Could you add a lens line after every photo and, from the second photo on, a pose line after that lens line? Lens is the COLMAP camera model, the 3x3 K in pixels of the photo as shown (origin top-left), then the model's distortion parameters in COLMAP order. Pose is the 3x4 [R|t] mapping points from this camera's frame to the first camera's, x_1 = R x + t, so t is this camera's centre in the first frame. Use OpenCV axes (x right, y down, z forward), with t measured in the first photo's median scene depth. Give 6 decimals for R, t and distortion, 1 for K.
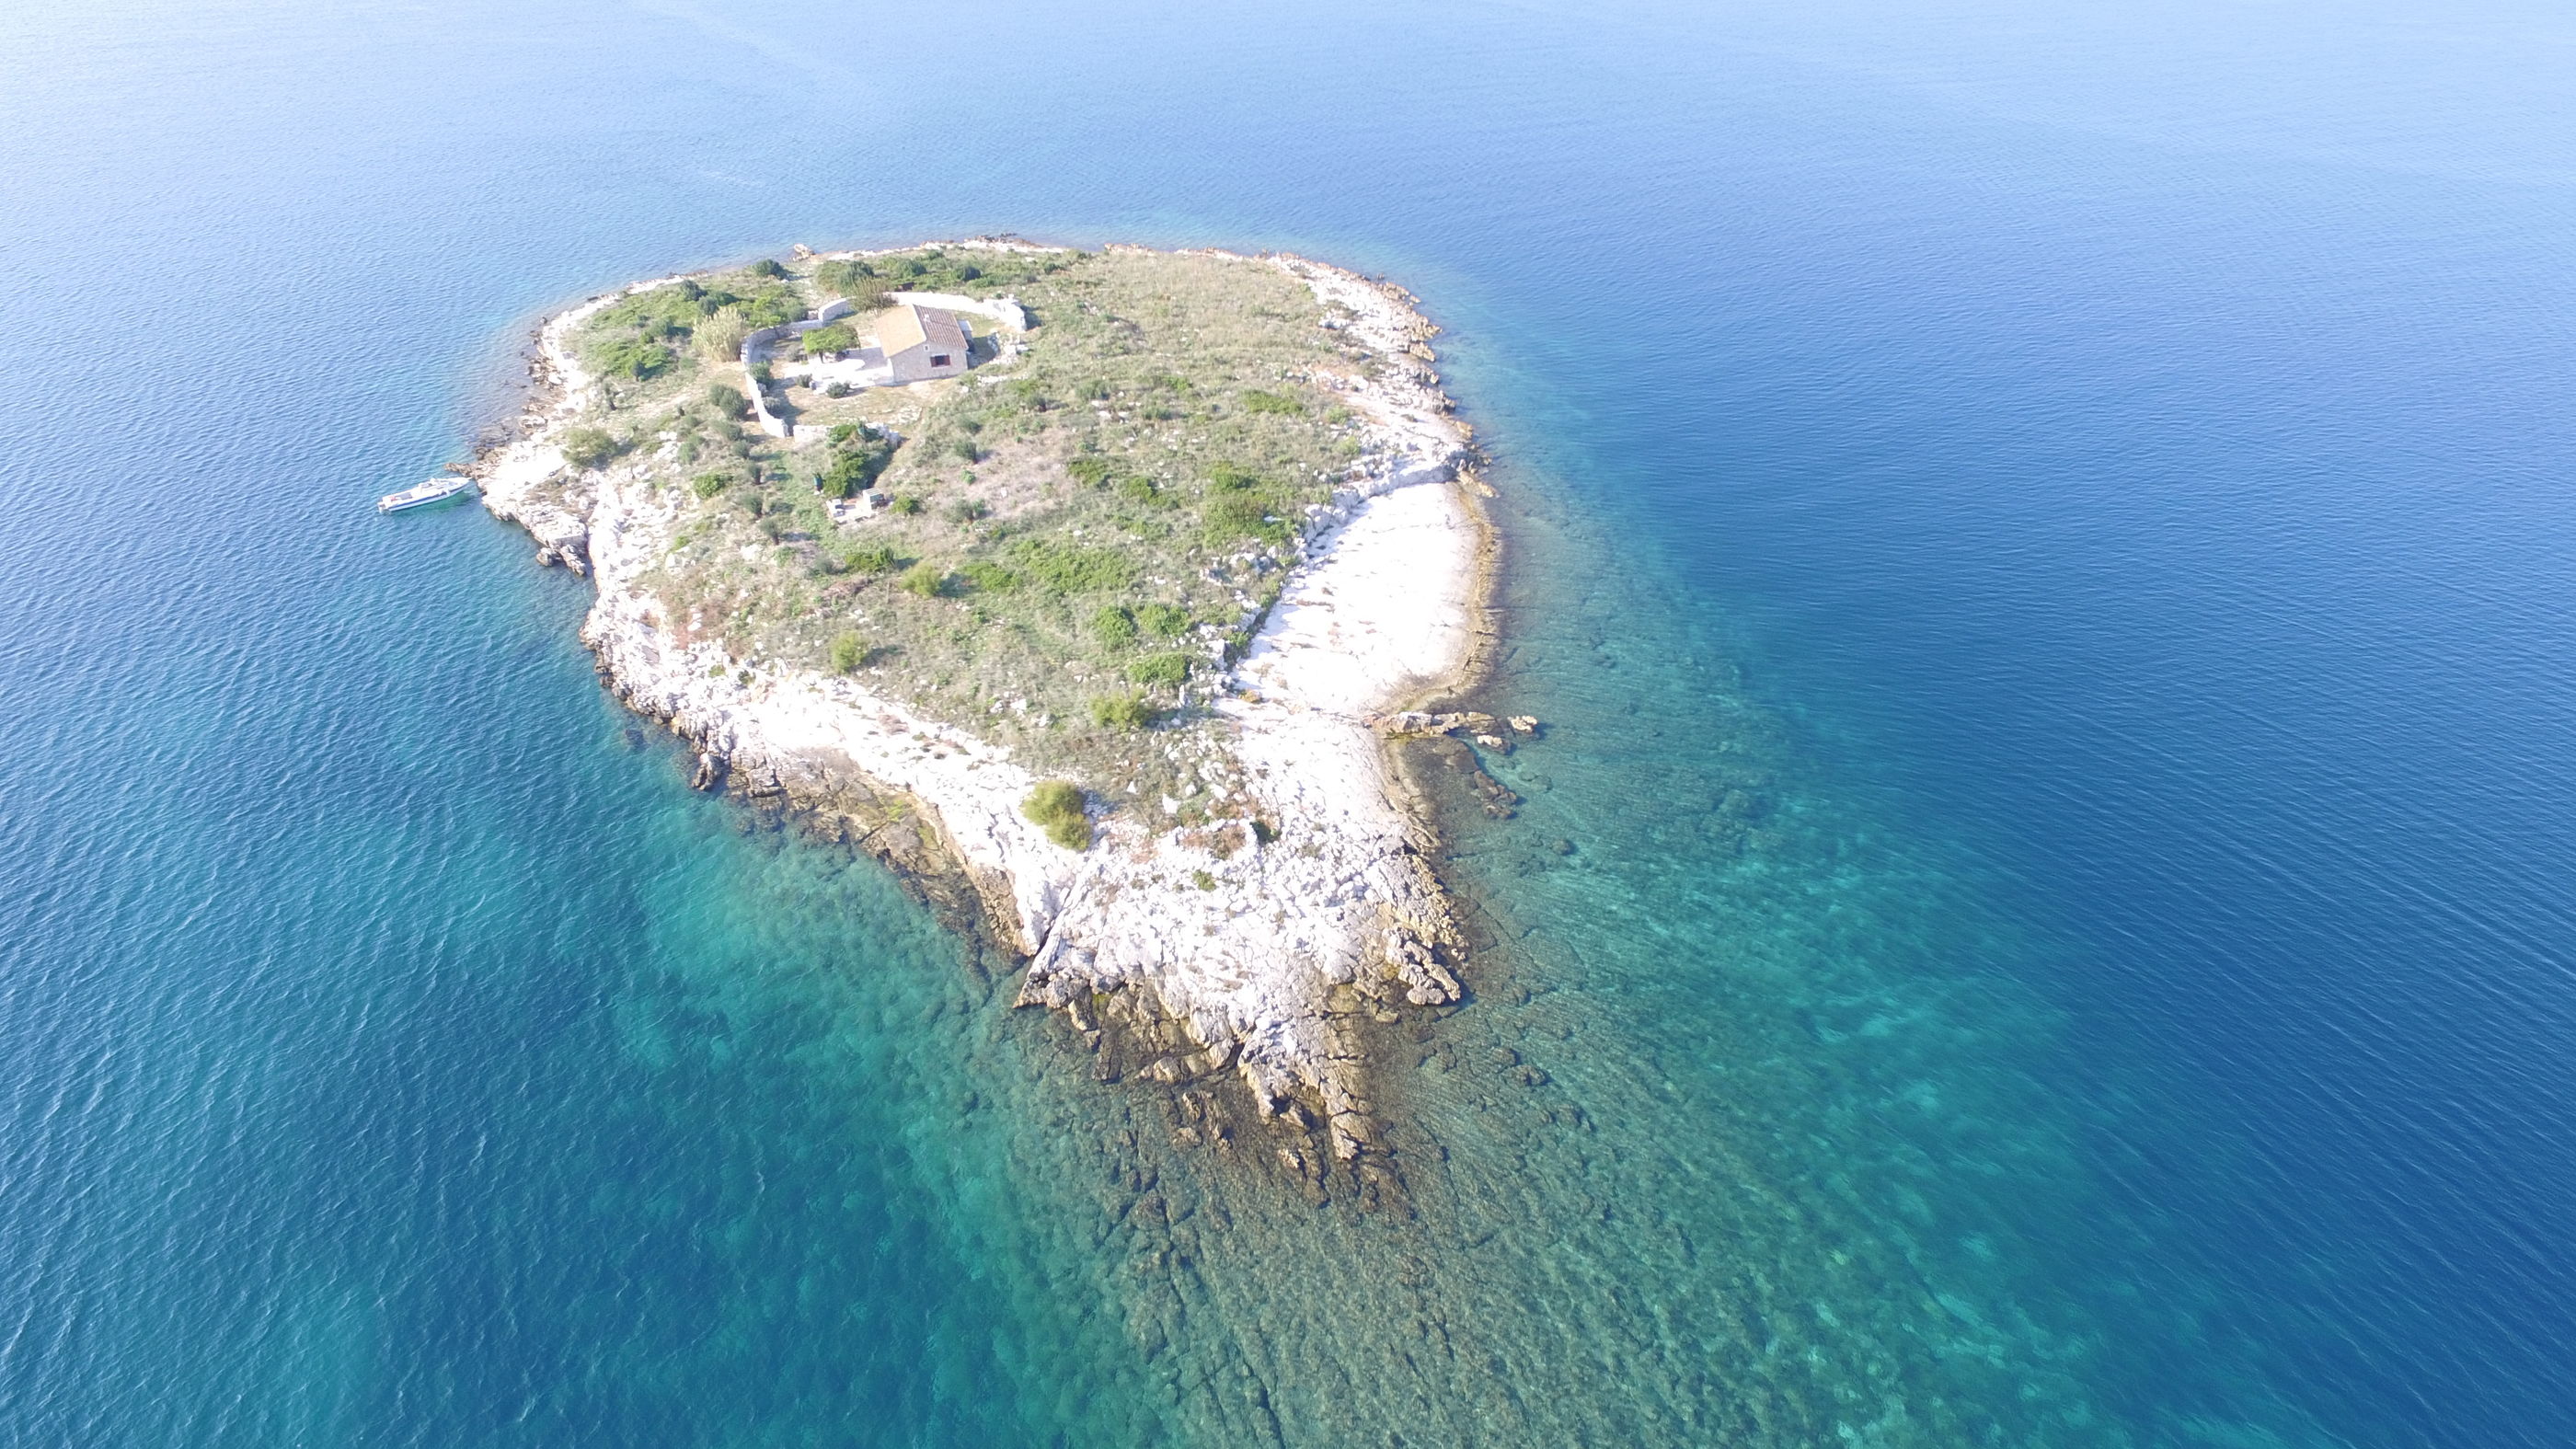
lens RADIAL K [[1503.0, 0, 1280.5], [0, 1503.0, 710.1], [0, 0, 1]] dist [-0.010674, 0.014609]
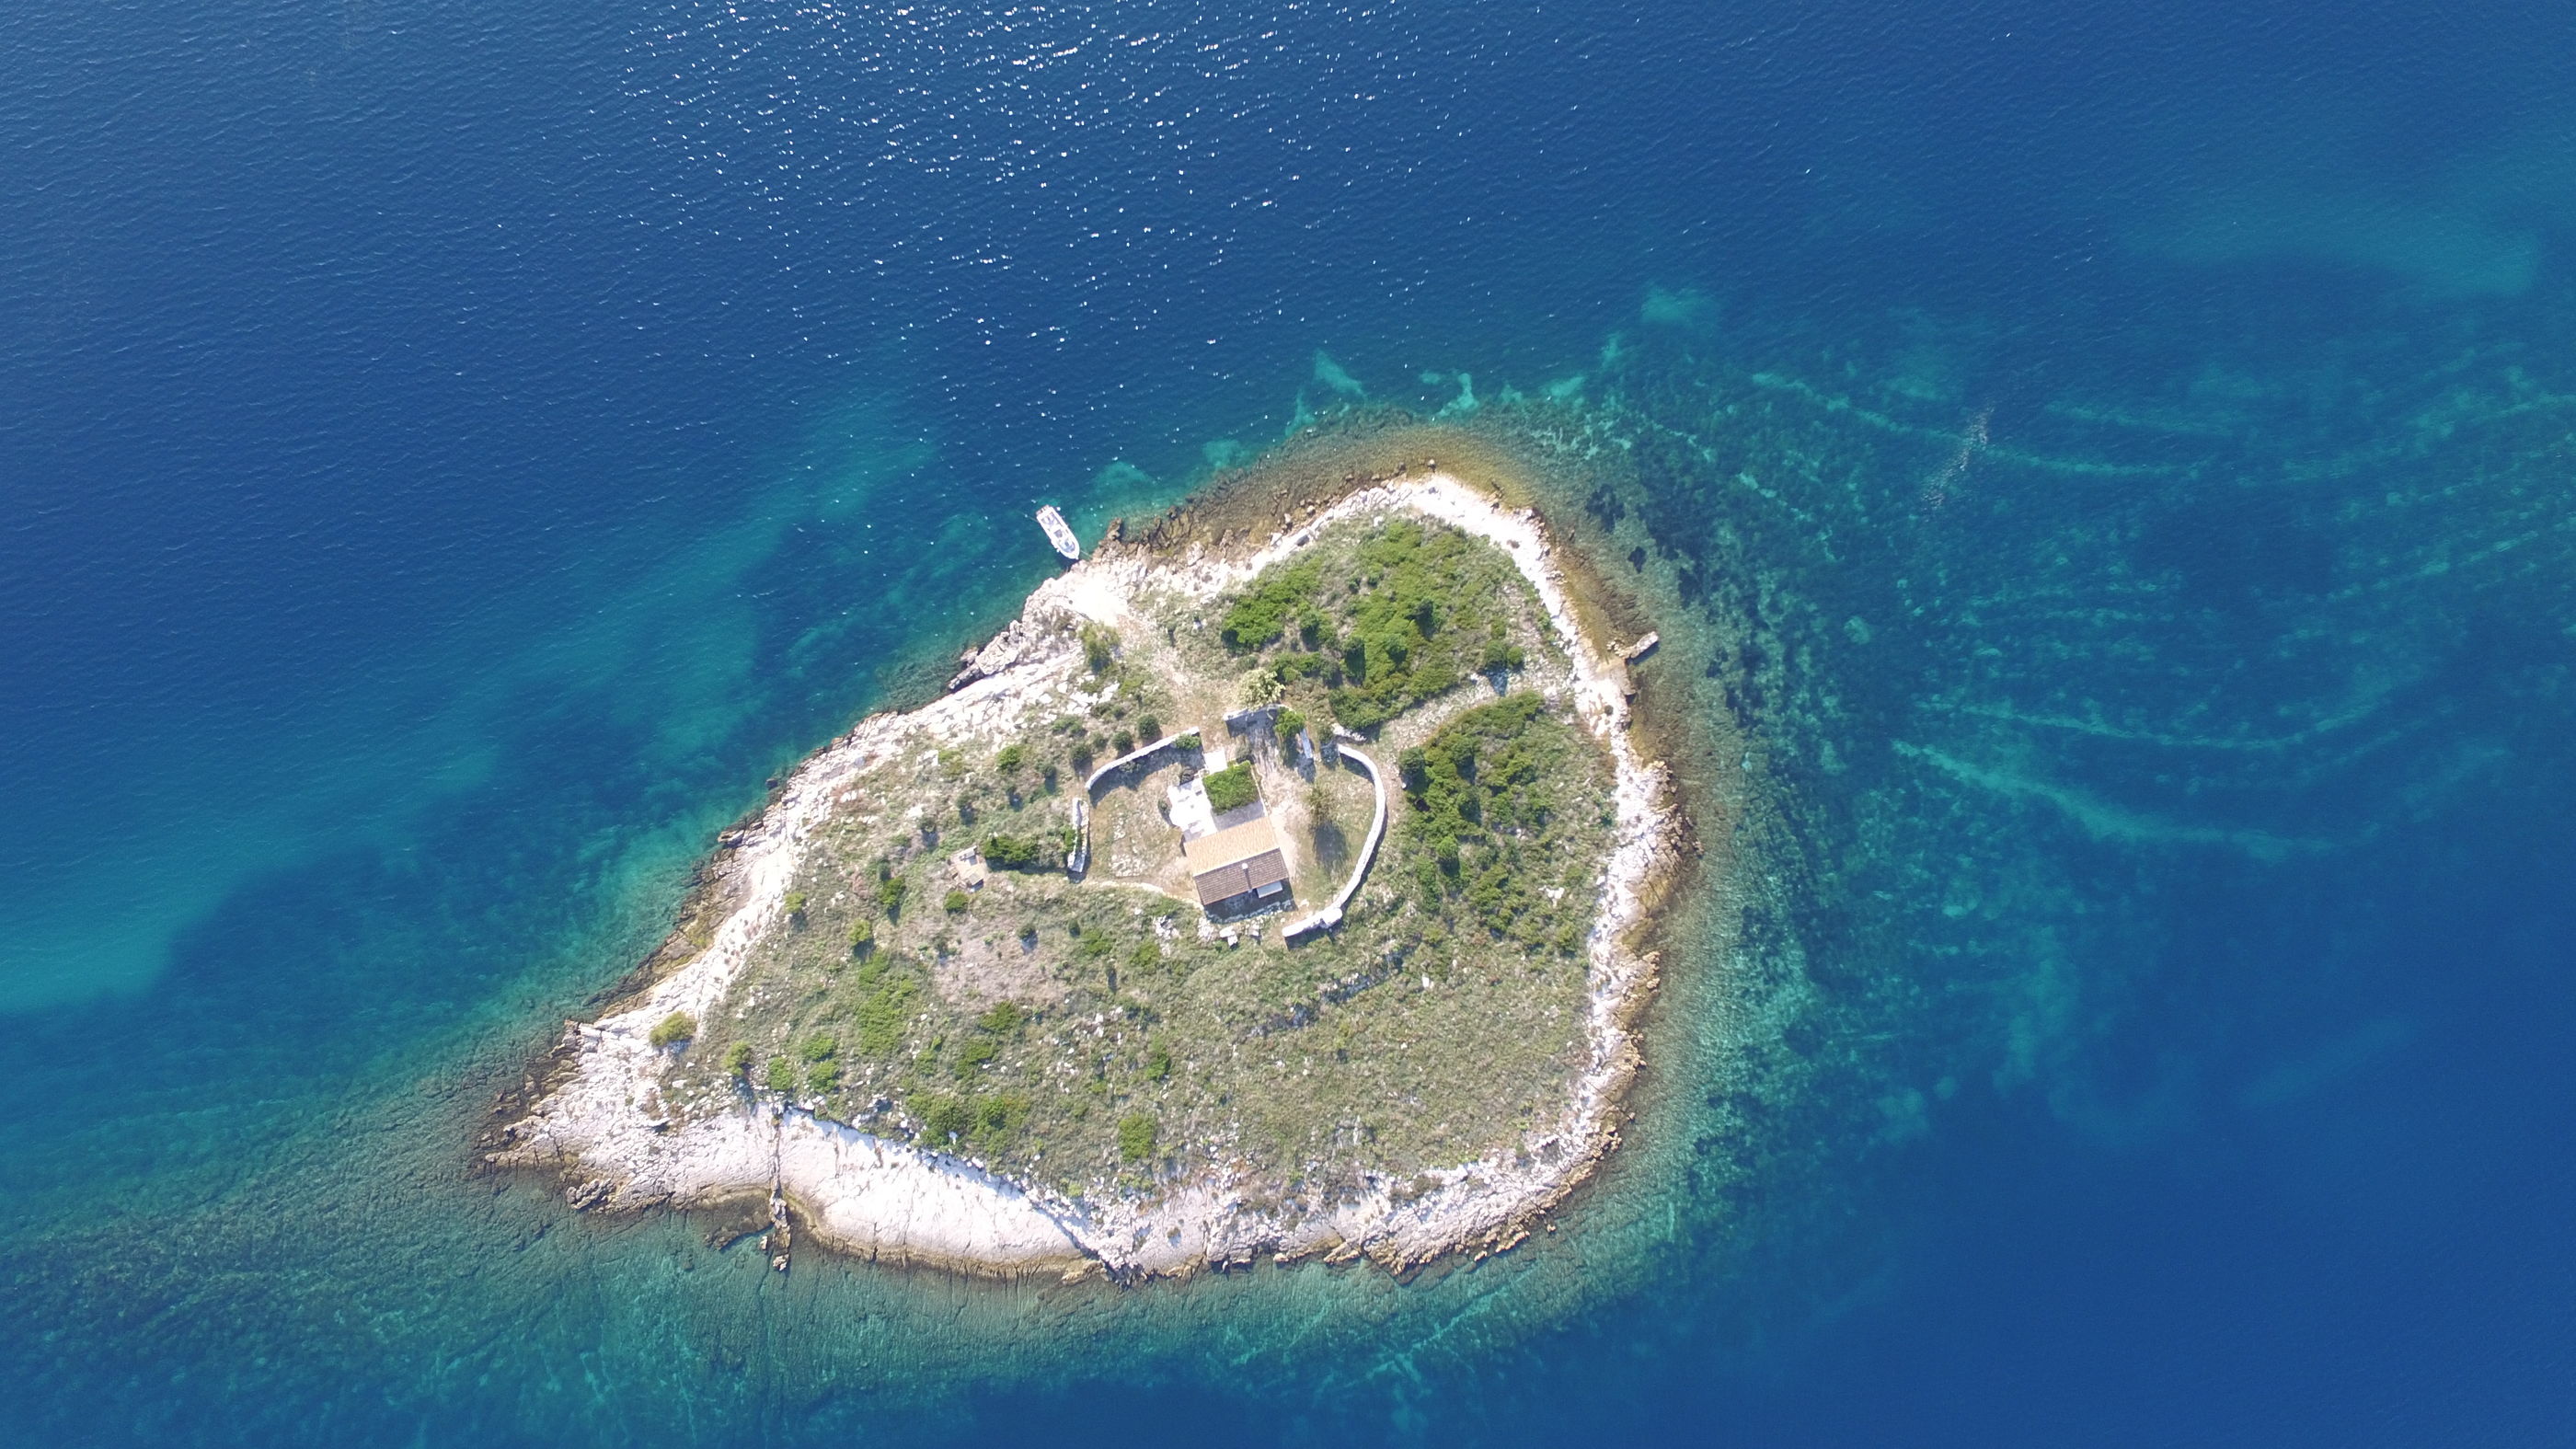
lens RADIAL K [[1503.0, 0, 1280.5], [0, 1503.0, 710.1], [0, 0, 1]] dist [-0.010674, 0.014609]
pose [[-0.000018, 0.999803, 0.019869, -0.527628], [-0.557919, -0.016499, 0.829732, -1.762310], [0.829896, -0.011070, 0.557809, 0.462054]]
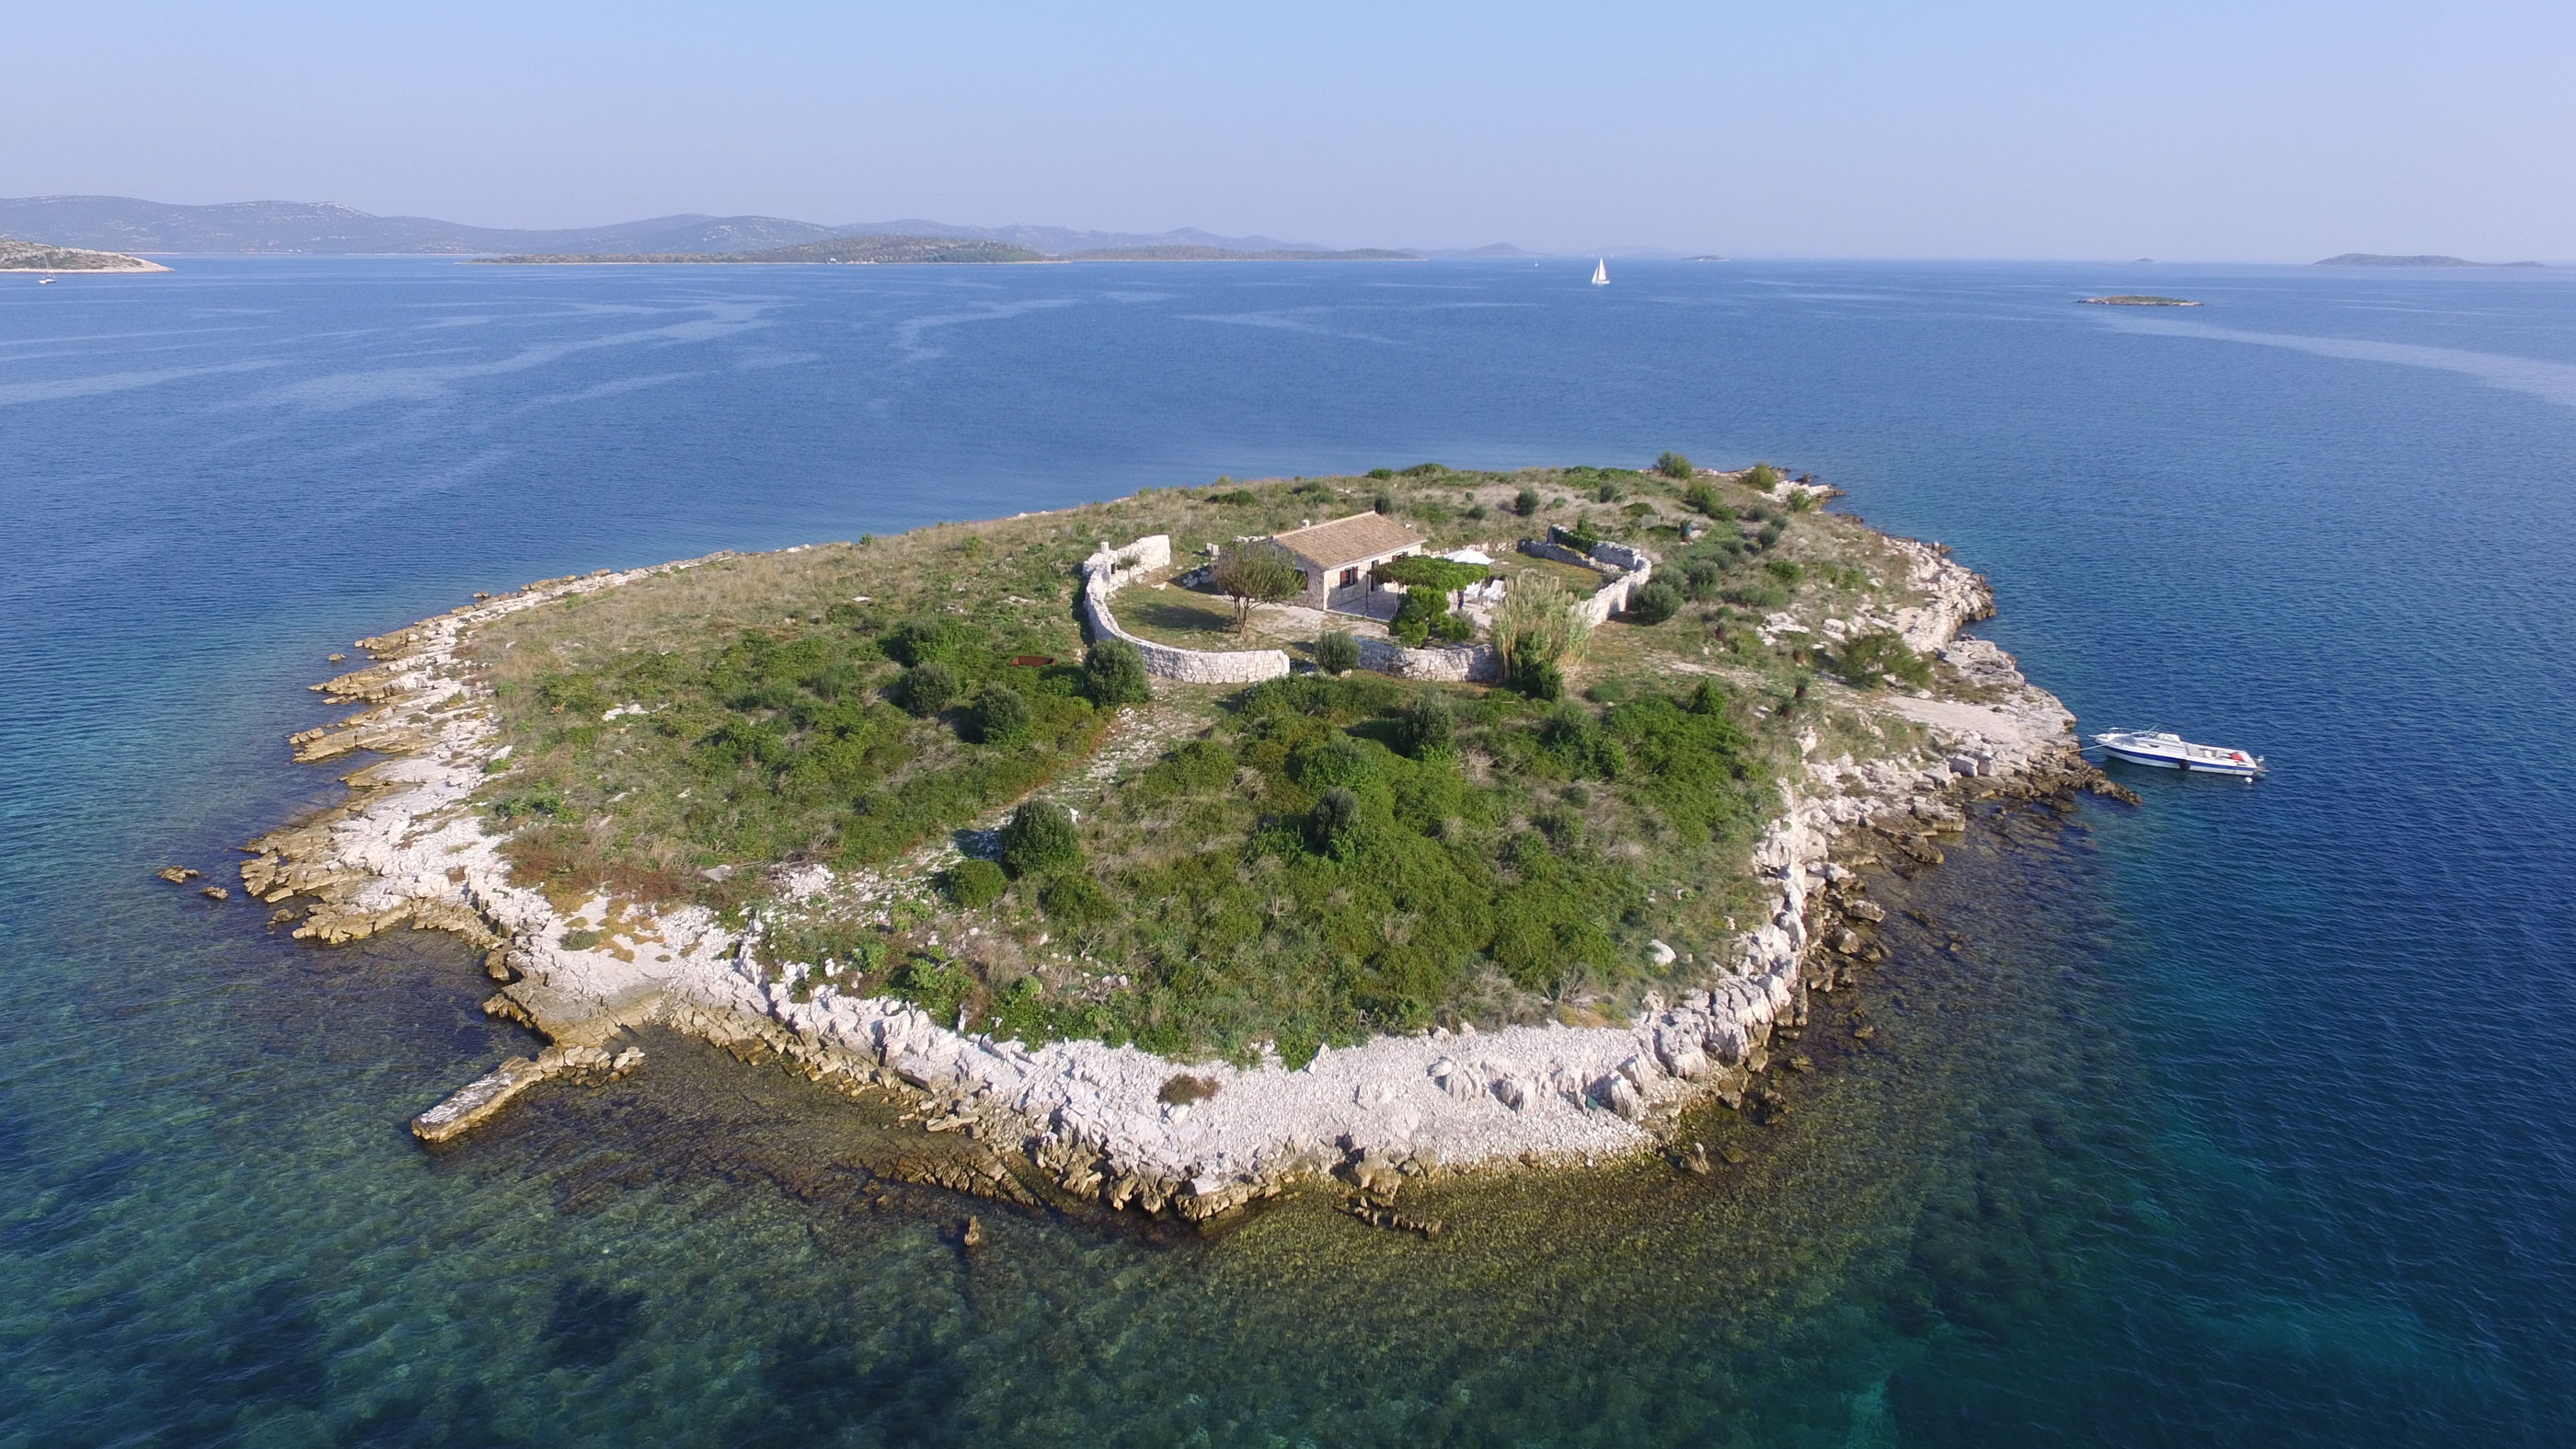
lens RADIAL K [[1503.0, 0, 1280.5], [0, 1503.0, 710.1], [0, 0, 1]] dist [-0.010674, 0.014609]
pose [[-0.583669, -0.238718, 0.776108, -0.985247], [0.444068, 0.706366, 0.551227, -0.749502], [-0.679804, 0.666379, -0.306277, 1.694675]]
